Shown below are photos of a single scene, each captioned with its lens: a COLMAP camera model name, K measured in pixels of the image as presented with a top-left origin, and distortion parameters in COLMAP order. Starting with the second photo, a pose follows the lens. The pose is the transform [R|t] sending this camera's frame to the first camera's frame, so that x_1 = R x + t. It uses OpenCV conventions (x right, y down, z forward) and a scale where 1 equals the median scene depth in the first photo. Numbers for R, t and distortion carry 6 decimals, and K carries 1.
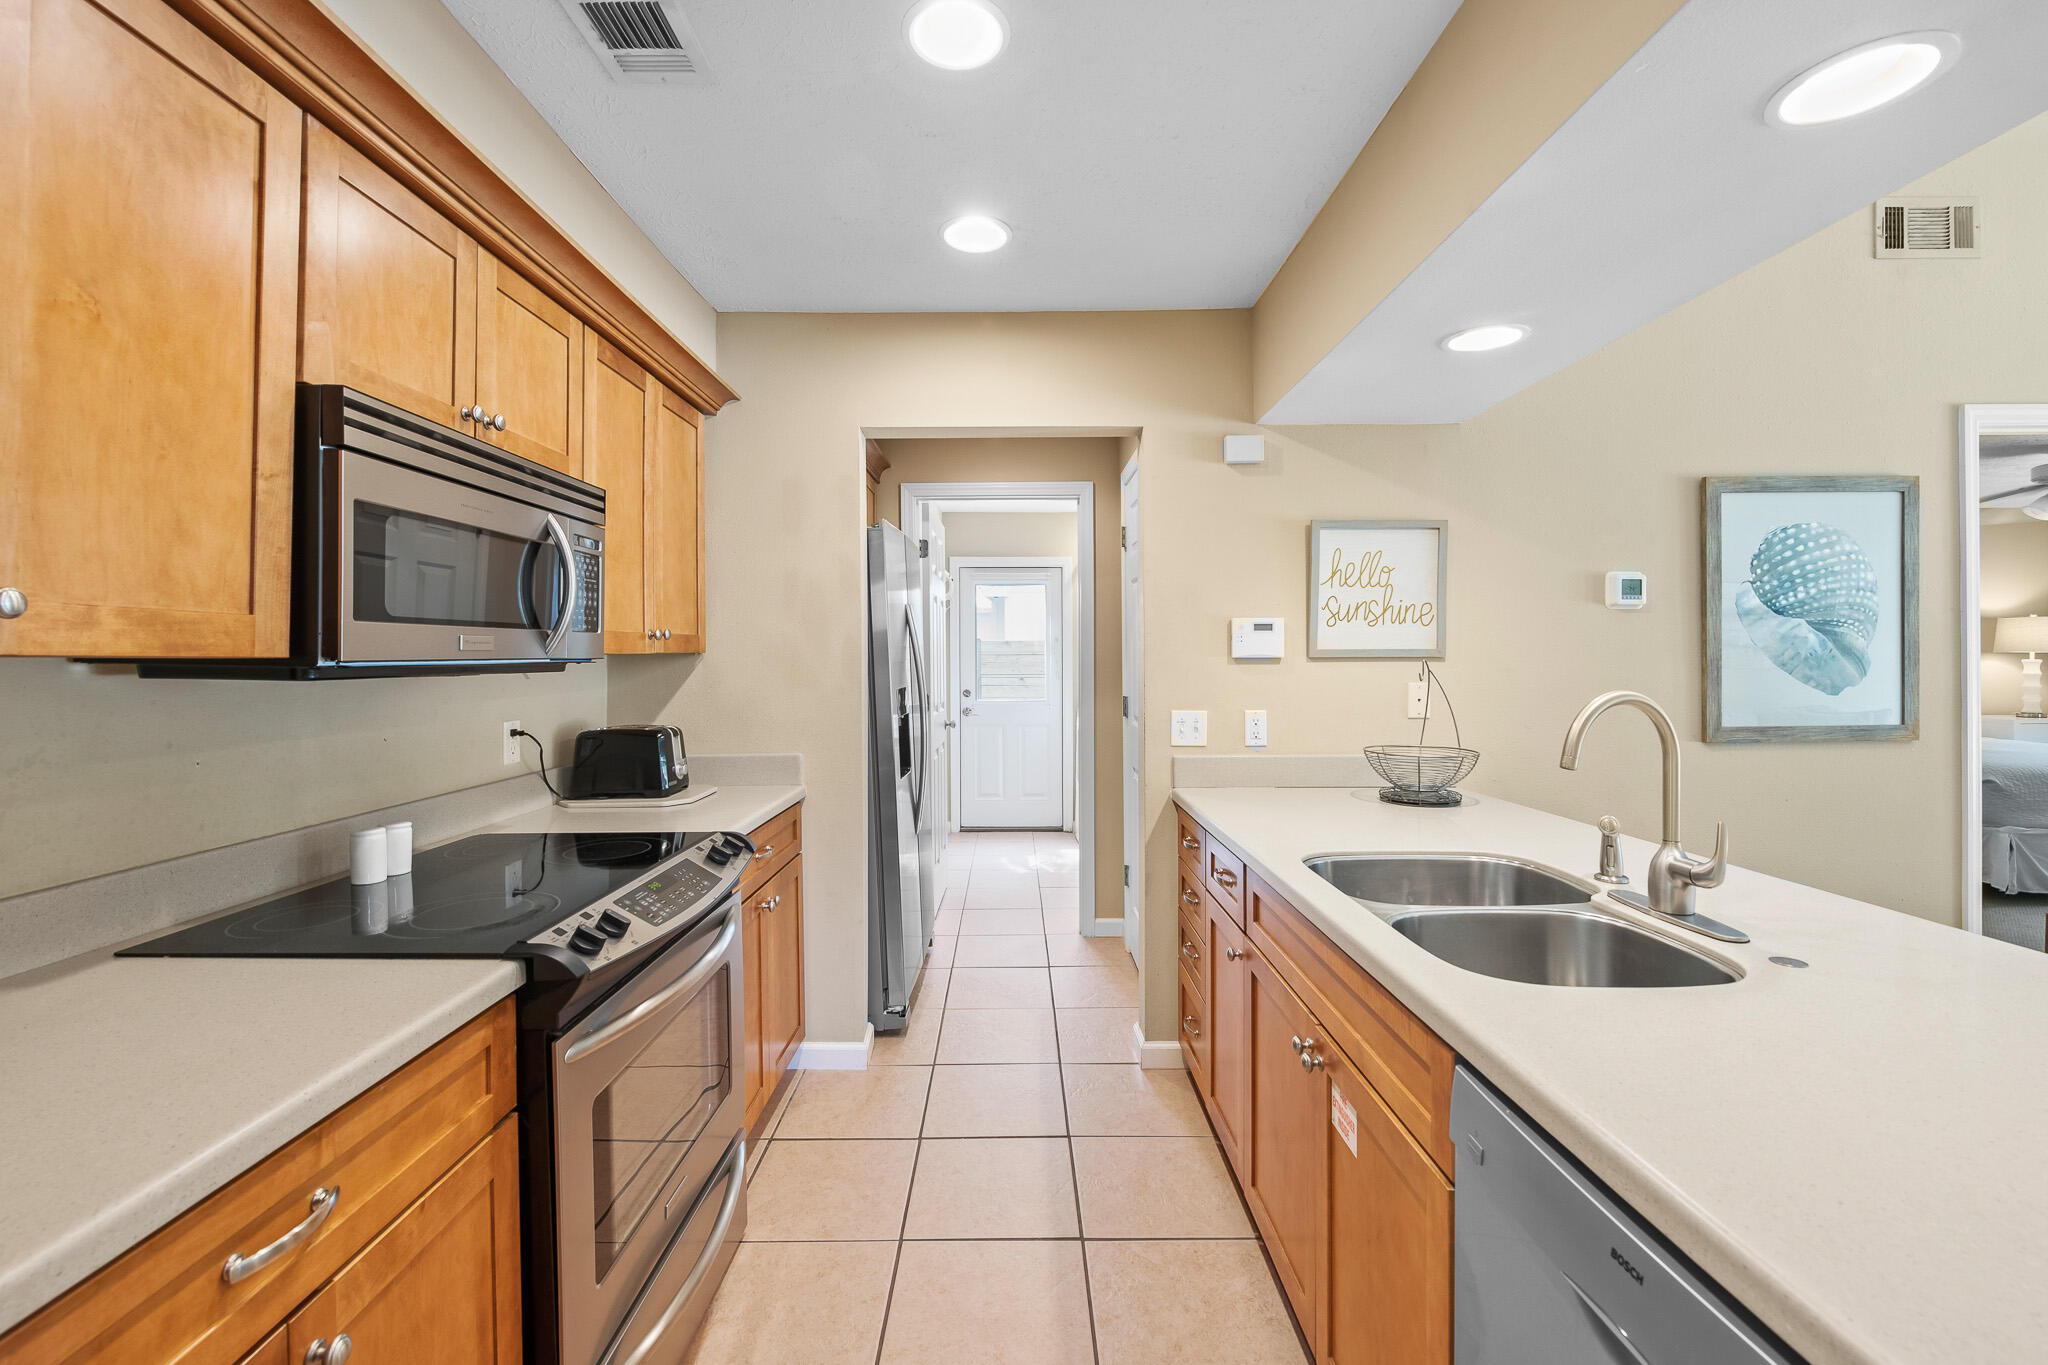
lens RADIAL K [[846.0, 0, 1015.0], [0, 846.0, 659.2], [0, 0, 1]] dist [-0.001974, -0.000896]
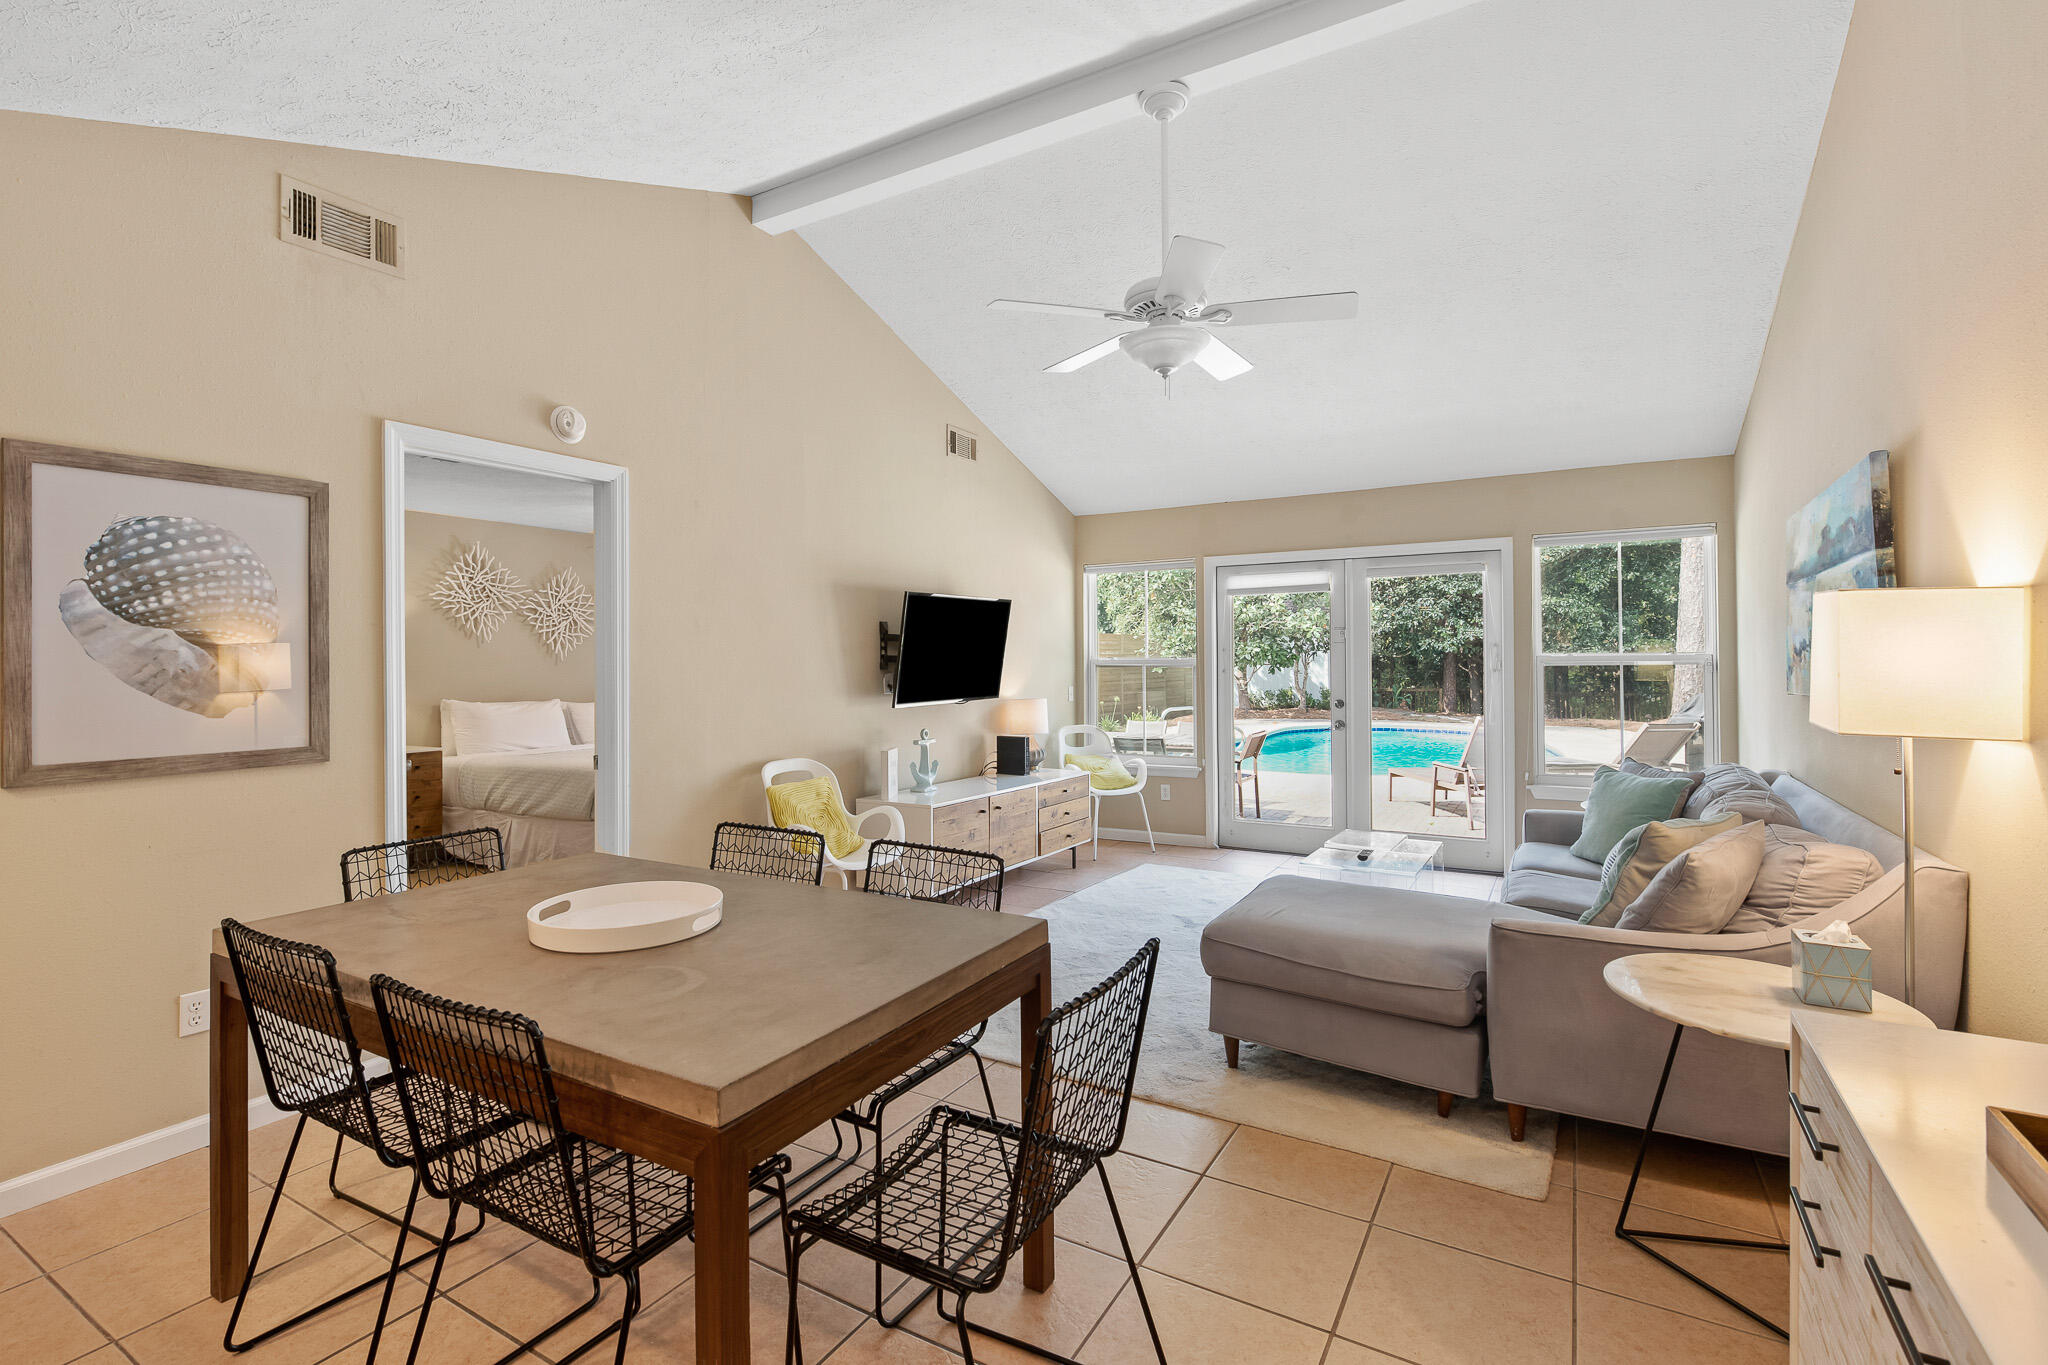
lens RADIAL K [[938.7, 0, 1016.6], [0, 938.7, 658.7], [0, 0, 1]] dist [-0.001151, -0.000391]
pose [[0.514929, 0.008253, 0.857193, 0.577167], [0.004736, 0.999911, -0.012473, -0.002457], [-0.857220, 0.010483, 0.514844, -0.215396]]
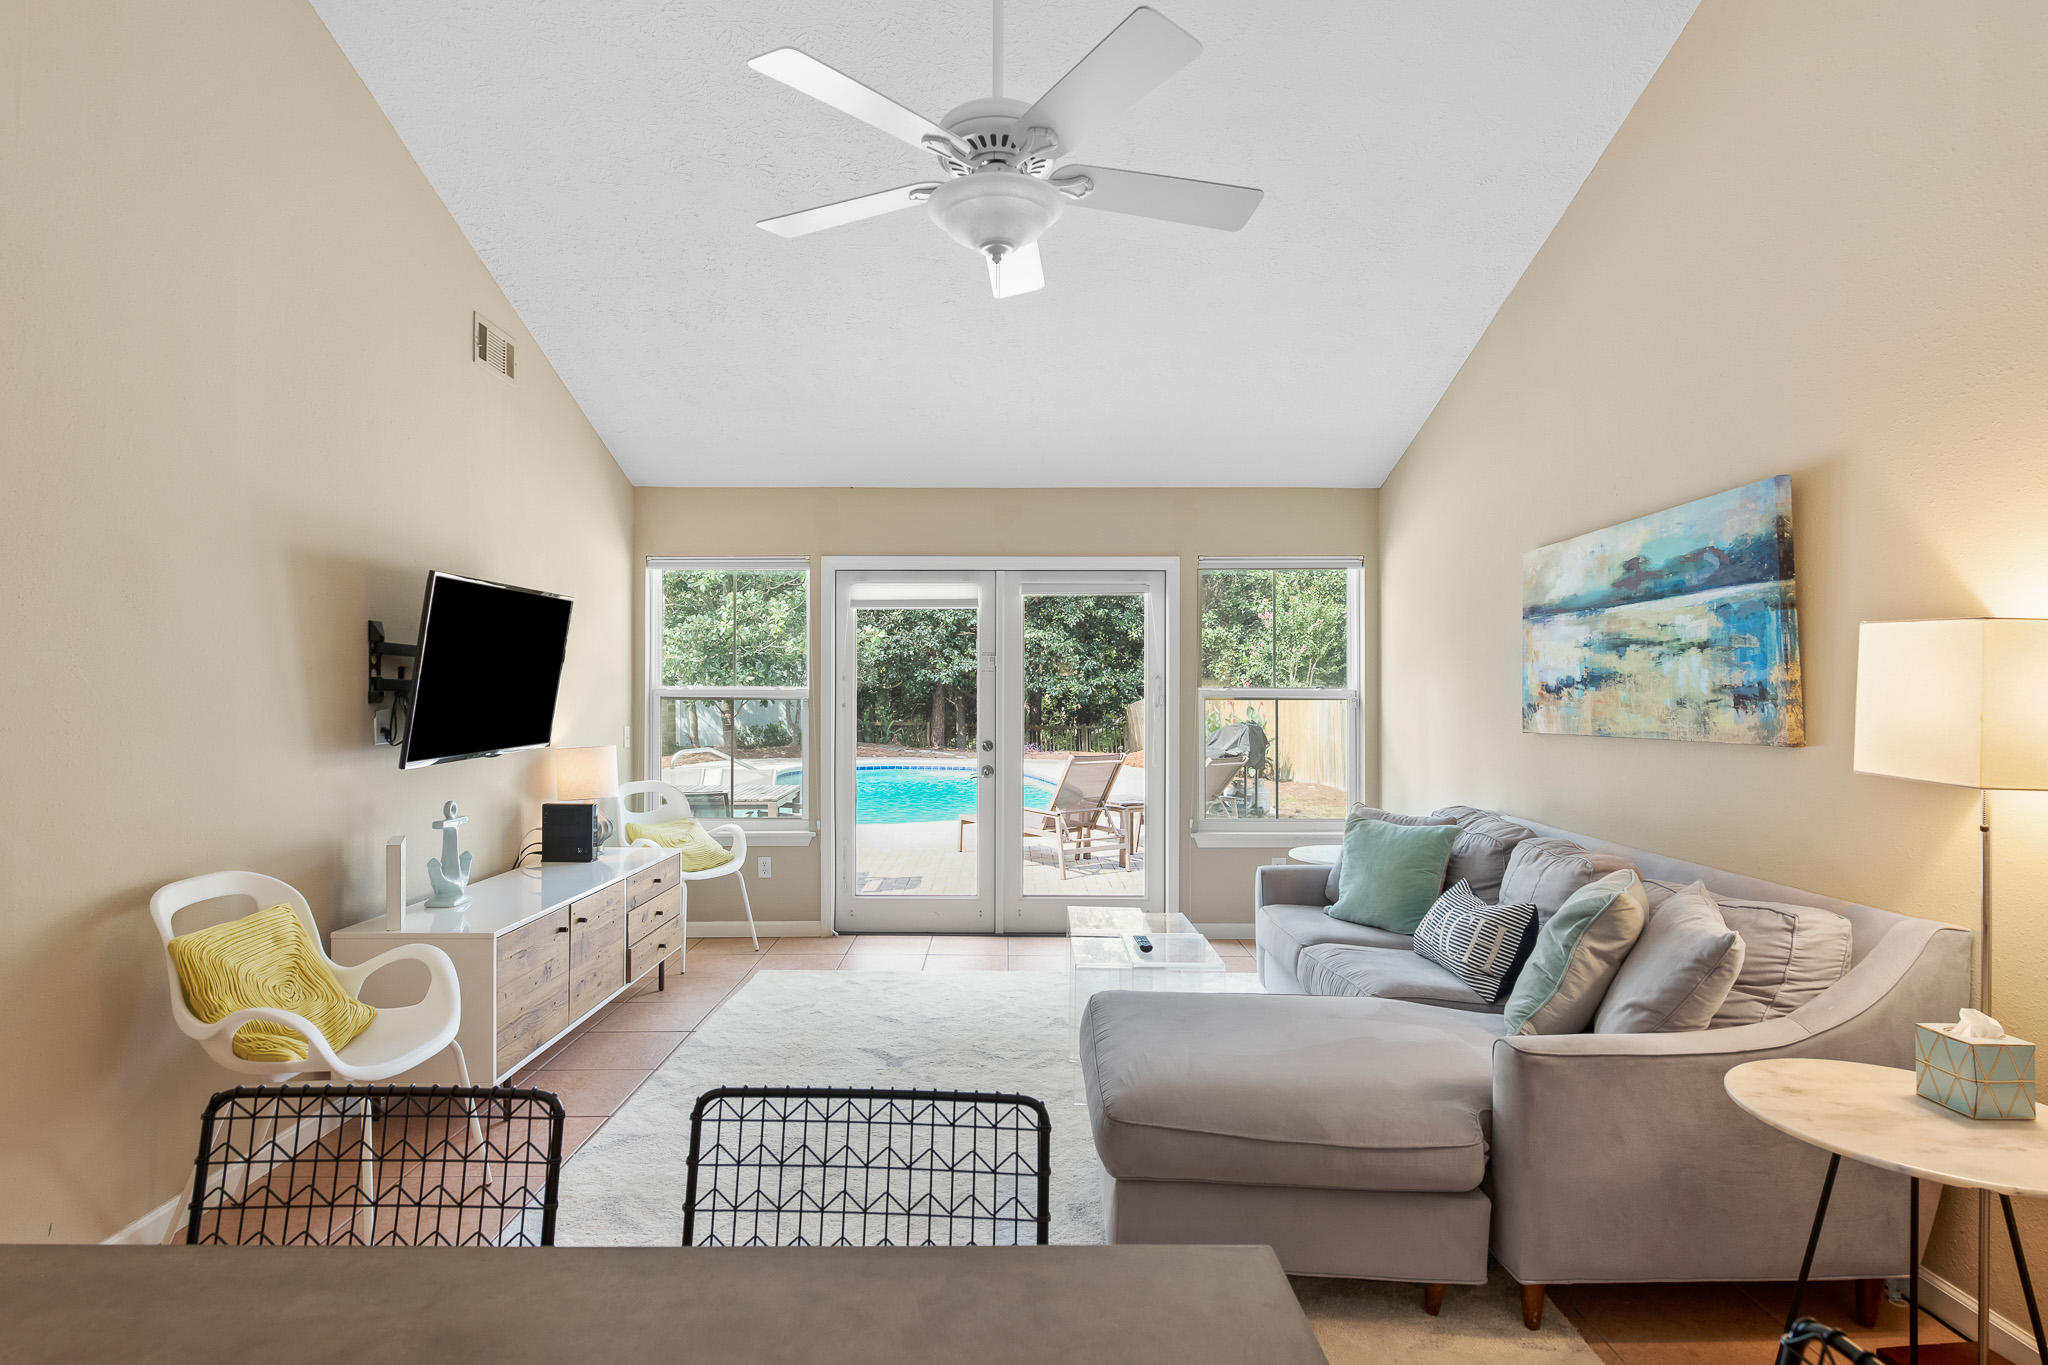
lens RADIAL K [[1054.2, 0, 999.4], [0, 1054.2, 689.8], [0, 0, 1]] dist [0.002925, -0.000050]
pose [[0.013352, 0.010067, 0.999860, 0.838358], [0.000614, 0.999949, -0.010076, -0.008293], [-0.999911, 0.000748, 0.013346, 0.253910]]
